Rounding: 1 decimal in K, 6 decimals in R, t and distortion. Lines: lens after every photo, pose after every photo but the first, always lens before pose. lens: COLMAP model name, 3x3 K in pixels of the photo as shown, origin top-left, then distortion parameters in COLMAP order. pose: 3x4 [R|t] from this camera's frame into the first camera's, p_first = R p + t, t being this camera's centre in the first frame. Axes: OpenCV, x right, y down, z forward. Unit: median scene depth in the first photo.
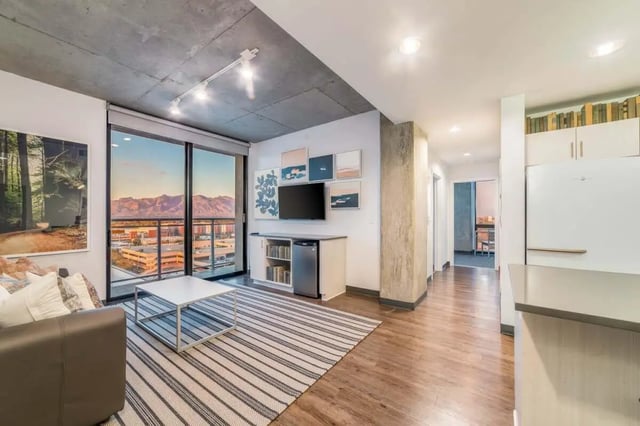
lens RADIAL K [[250.1, 0, 318.1], [0, 250.1, 217.6], [0, 0, 1]] dist [-0.010481, -0.000095]
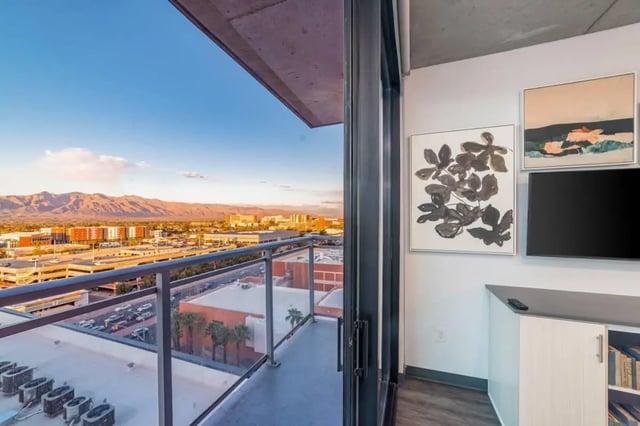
lens RADIAL K [[250.1, 0, 304.2], [0, 250.1, 218.6], [0, 0, 1]] dist [-0.010481, -0.000095]
pose [[0.964142, 0.003977, 0.265357, -0.564866], [-0.002023, 0.999969, -0.007638, -0.045374], [-0.265380, 0.006827, 0.964120, 0.678728]]
